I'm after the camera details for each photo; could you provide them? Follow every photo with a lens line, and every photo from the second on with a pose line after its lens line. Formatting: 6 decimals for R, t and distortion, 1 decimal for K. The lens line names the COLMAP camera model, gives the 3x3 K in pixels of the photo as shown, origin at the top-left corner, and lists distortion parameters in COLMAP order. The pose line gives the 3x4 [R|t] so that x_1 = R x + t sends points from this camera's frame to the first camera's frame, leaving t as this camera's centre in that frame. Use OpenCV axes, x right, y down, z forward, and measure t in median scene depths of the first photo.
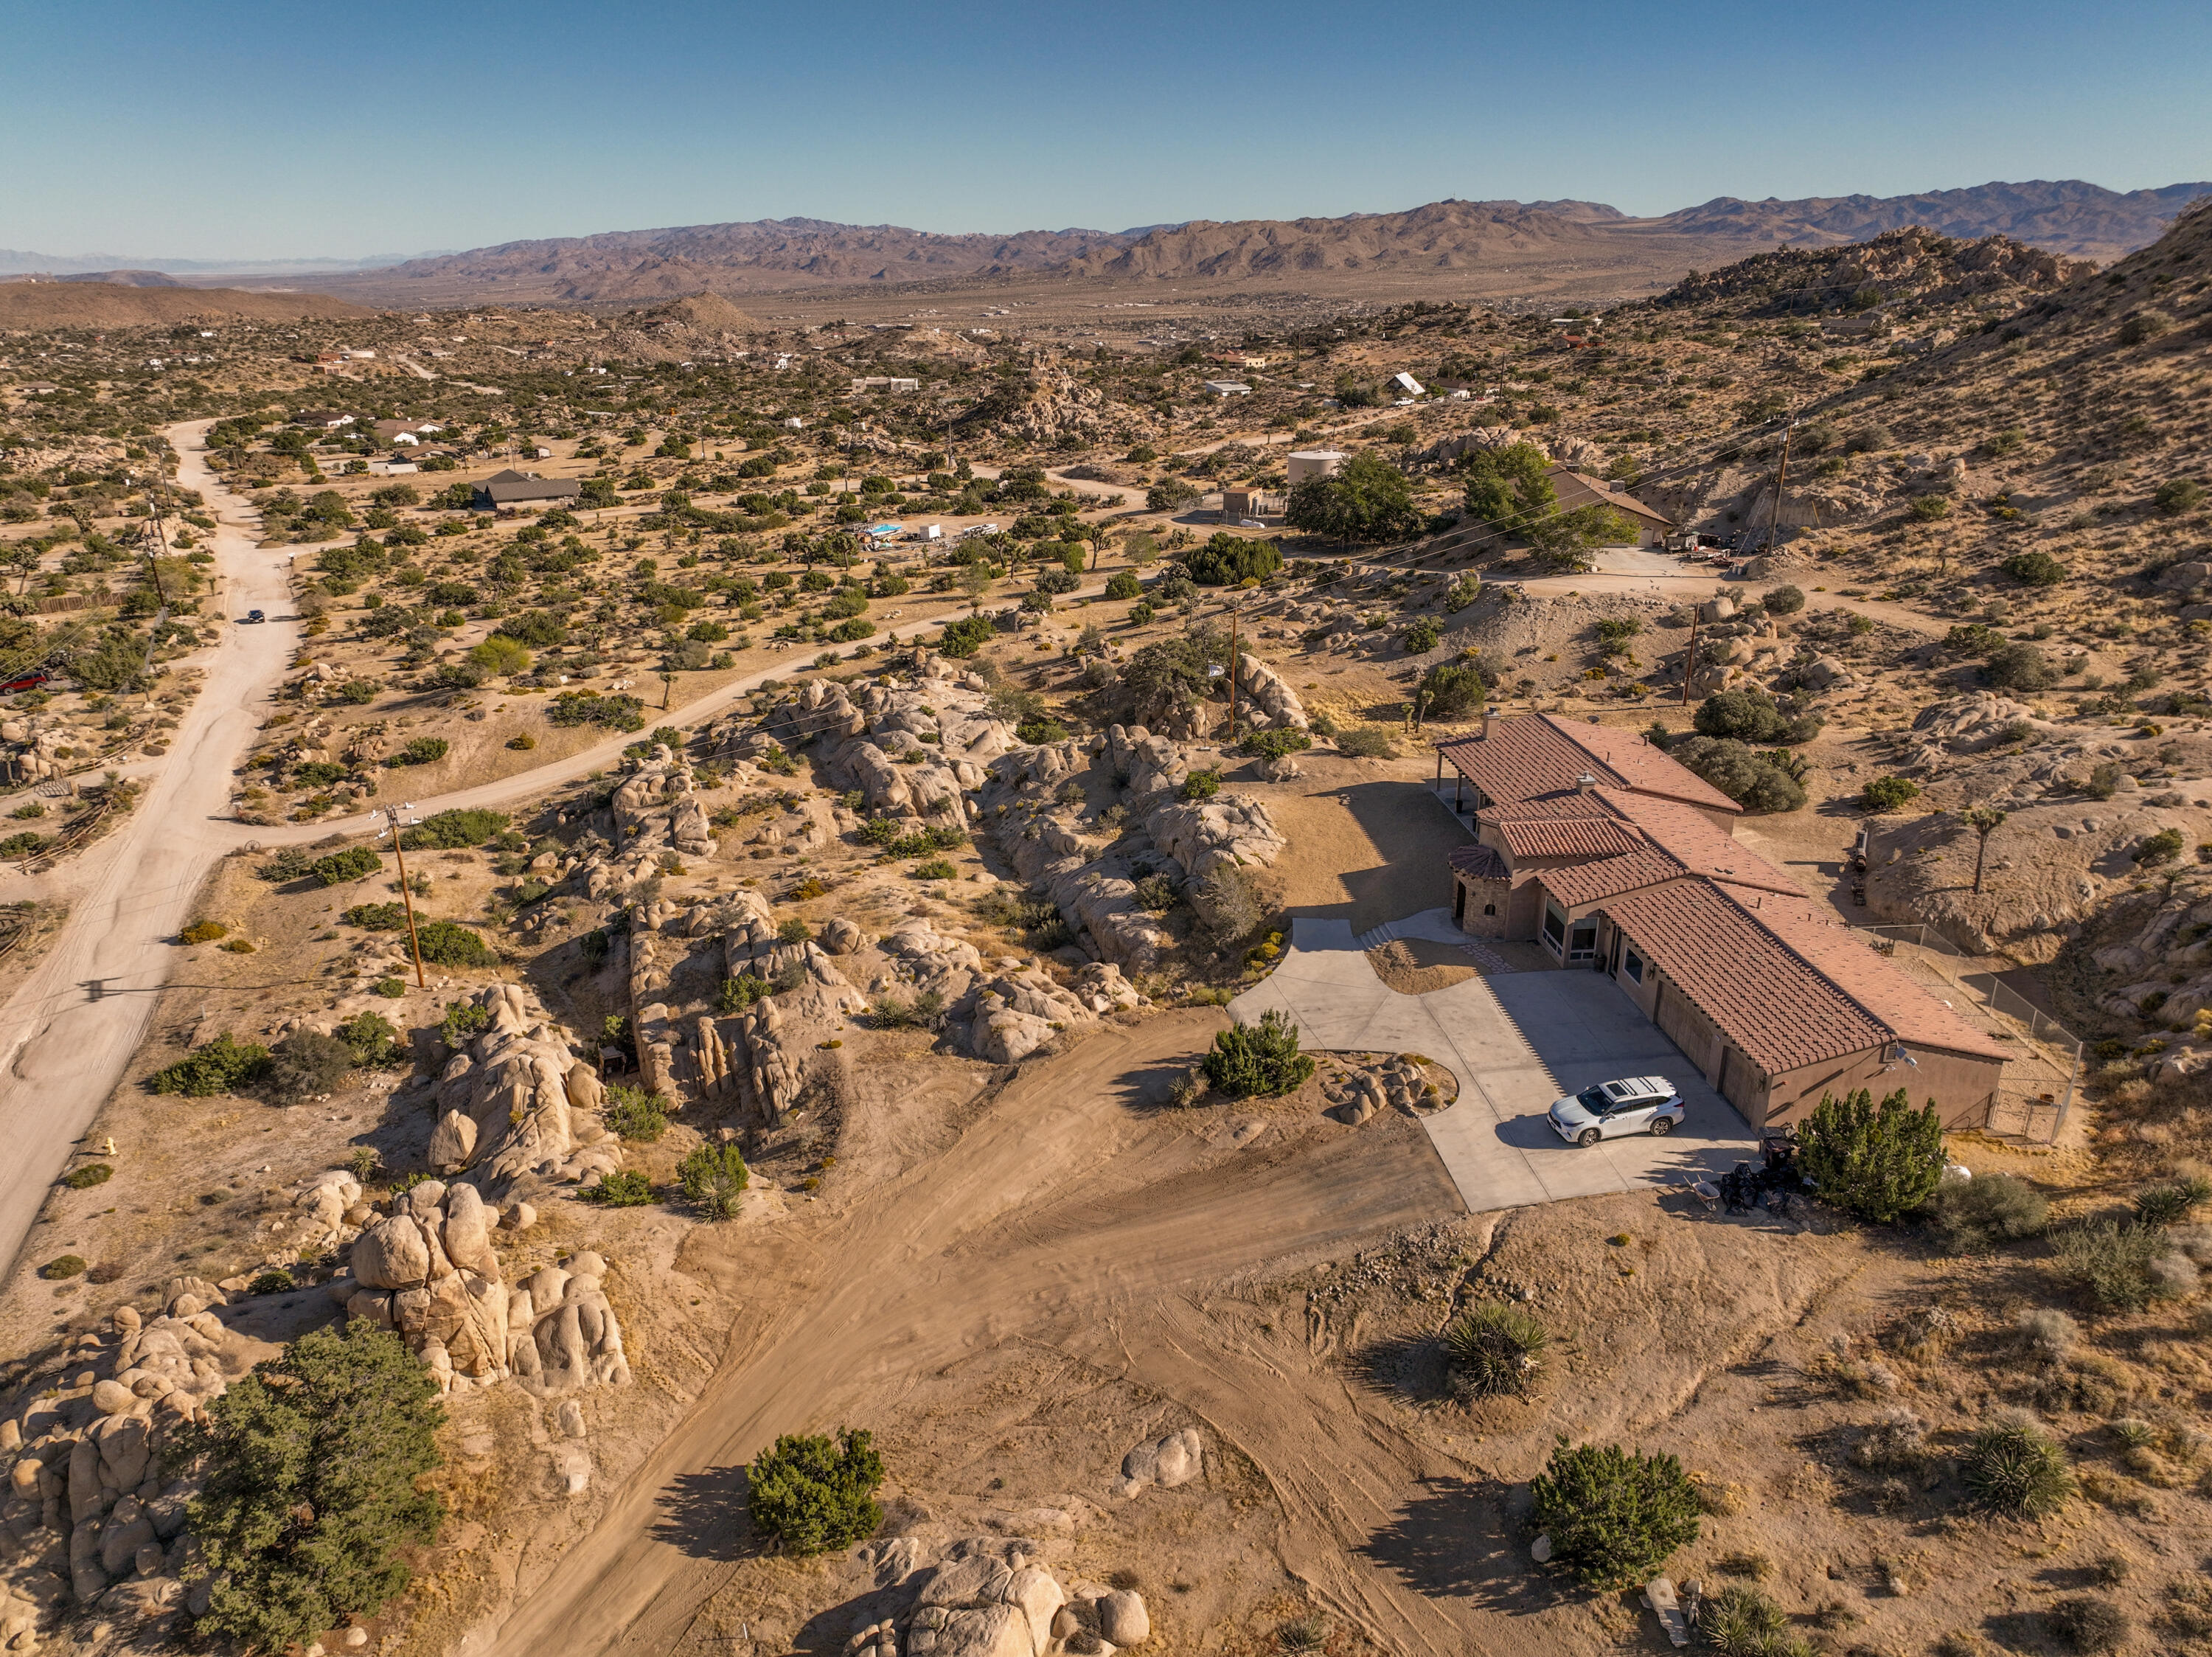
lens RADIAL K [[1554.9, 0, 1102.3], [0, 1554.9, 827.1], [0, 0, 1]] dist [-0.004895, 0.022547]
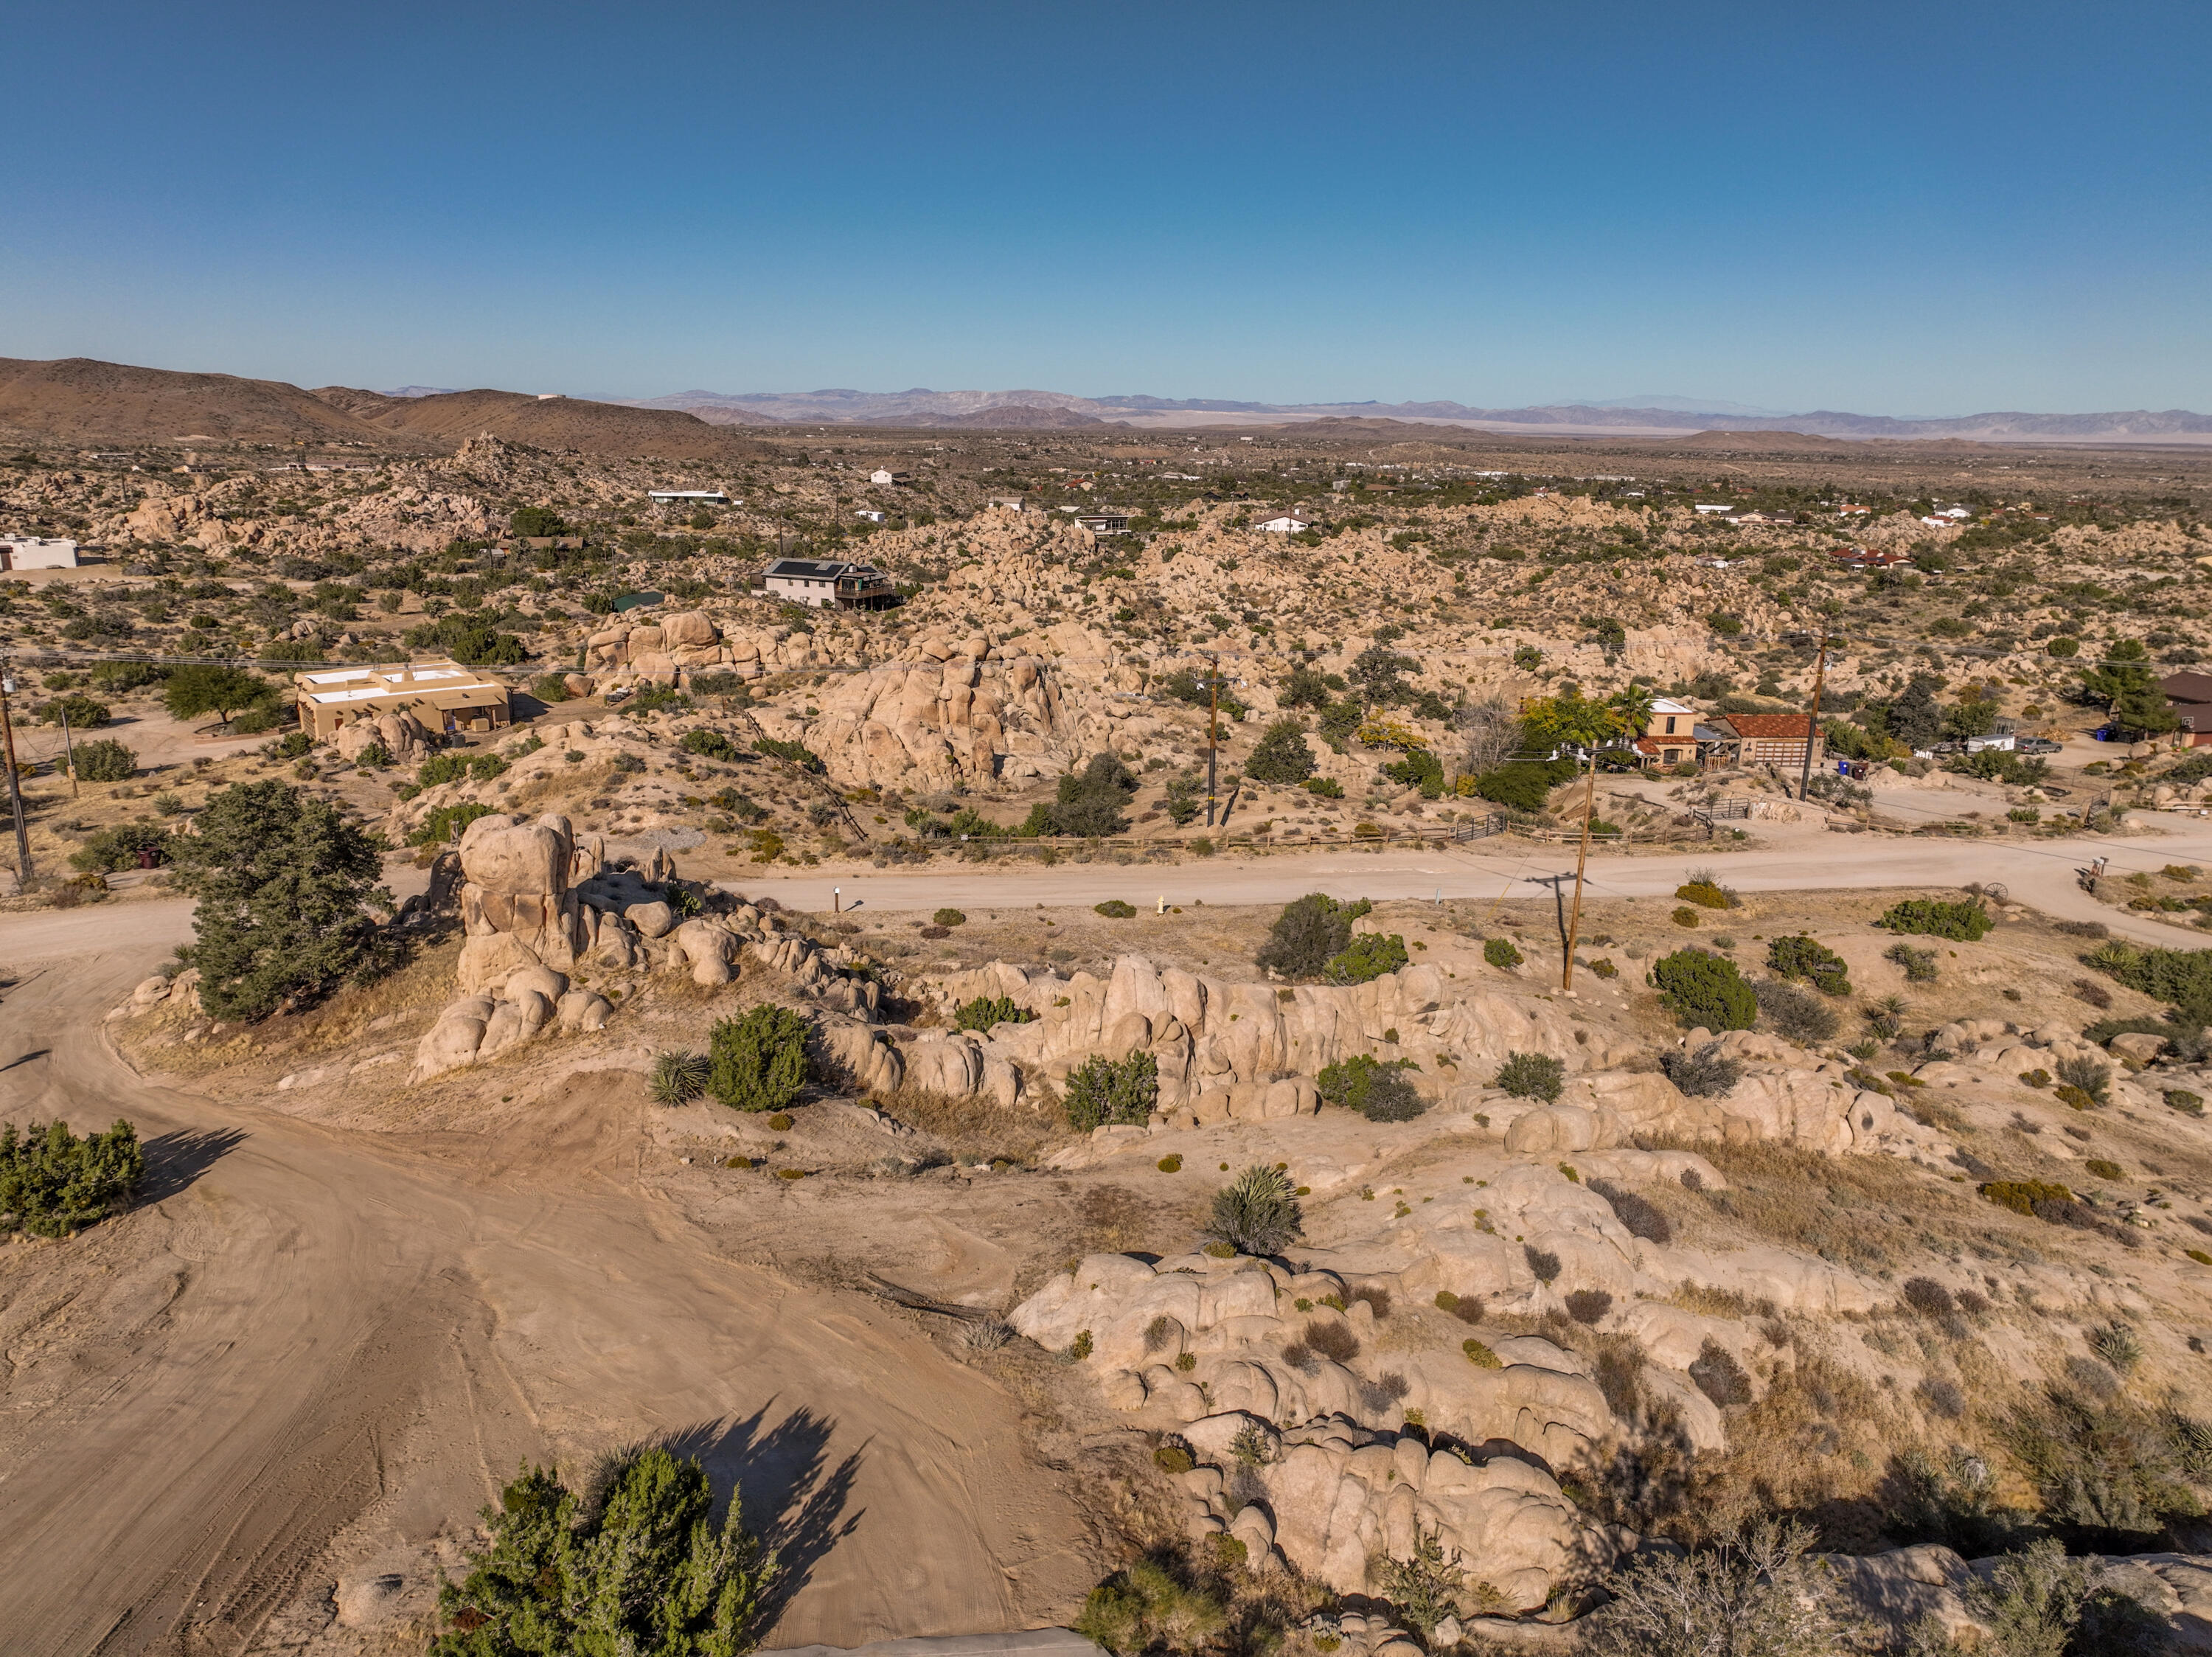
lens RADIAL K [[1554.9, 0, 1104.7], [0, 1554.9, 833.6], [0, 0, 1]] dist [-0.004895, 0.022547]
pose [[-0.094599, 0.272221, -0.957573, 0.212021], [-0.361910, 0.886669, 0.287817, -0.074870], [0.927401, 0.373783, 0.014642, 0.599863]]
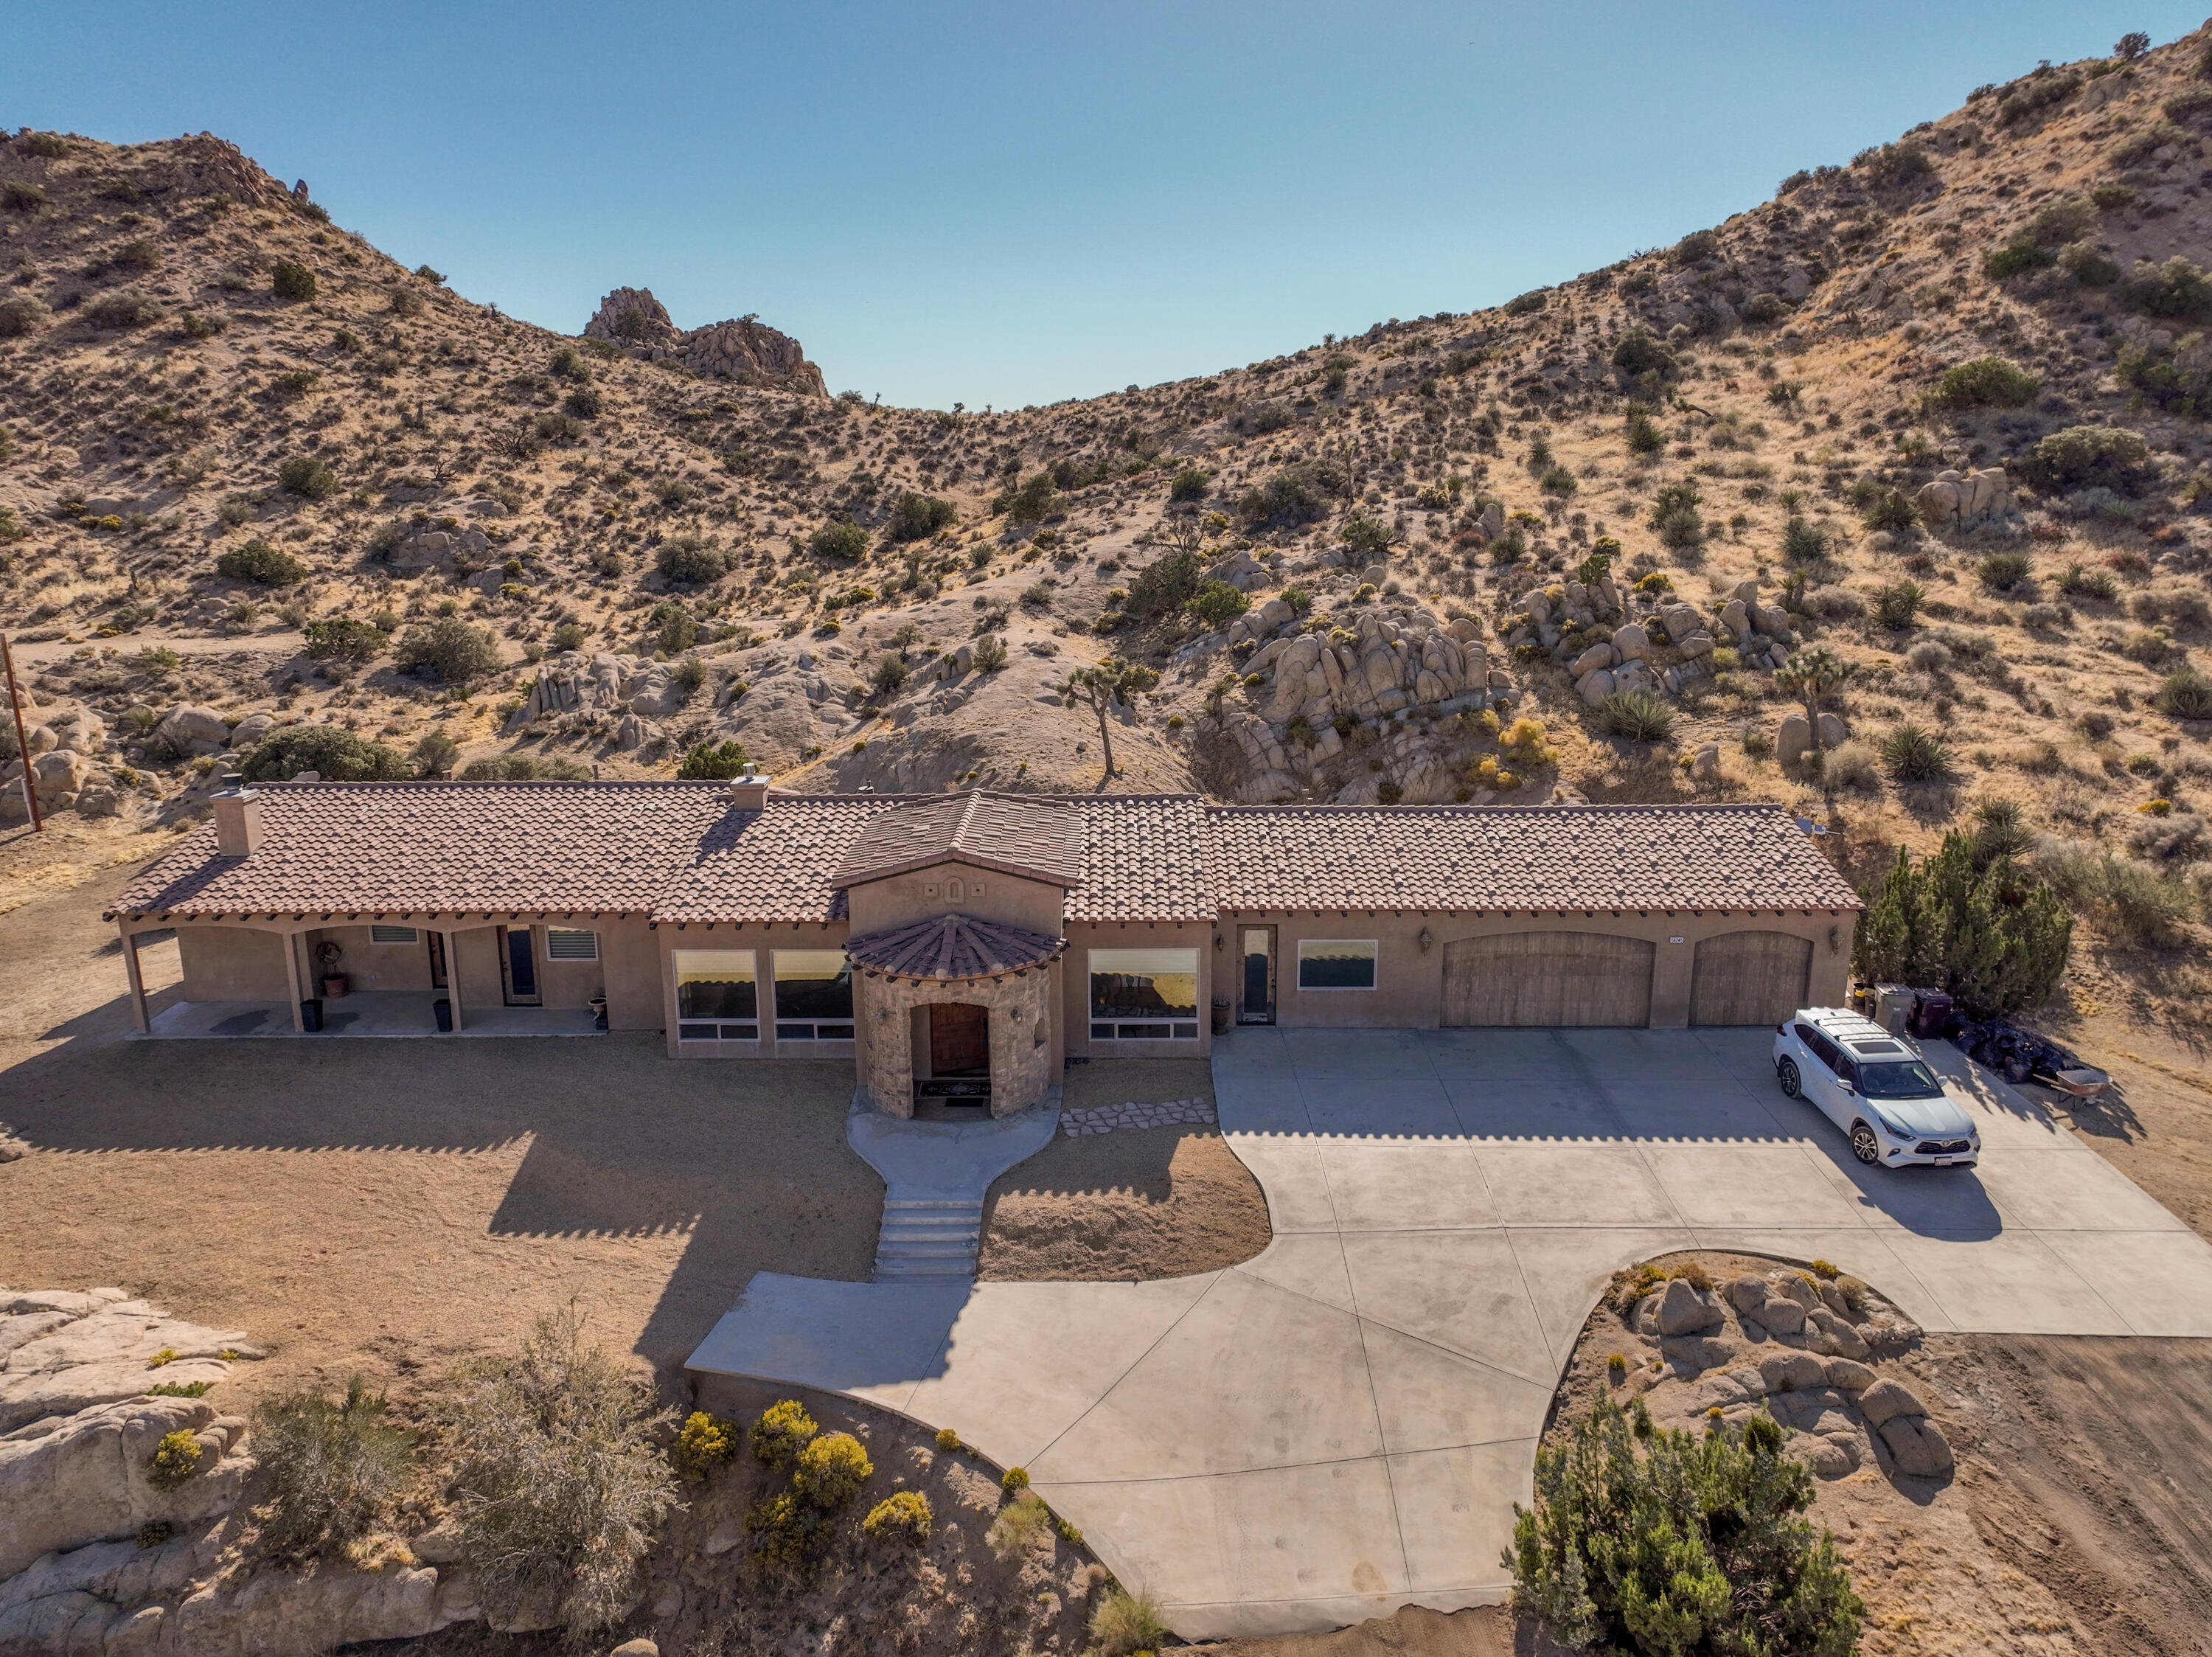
lens RADIAL K [[1554.9, 0, 1105.7], [0, 1554.9, 831.2], [0, 0, 1]] dist [-0.004895, 0.022547]
pose [[0.109272, -0.230333, 0.966957, -0.099656], [0.355492, 0.917500, 0.178379, -0.044721], [-0.928270, 0.324253, 0.182138, 0.582076]]
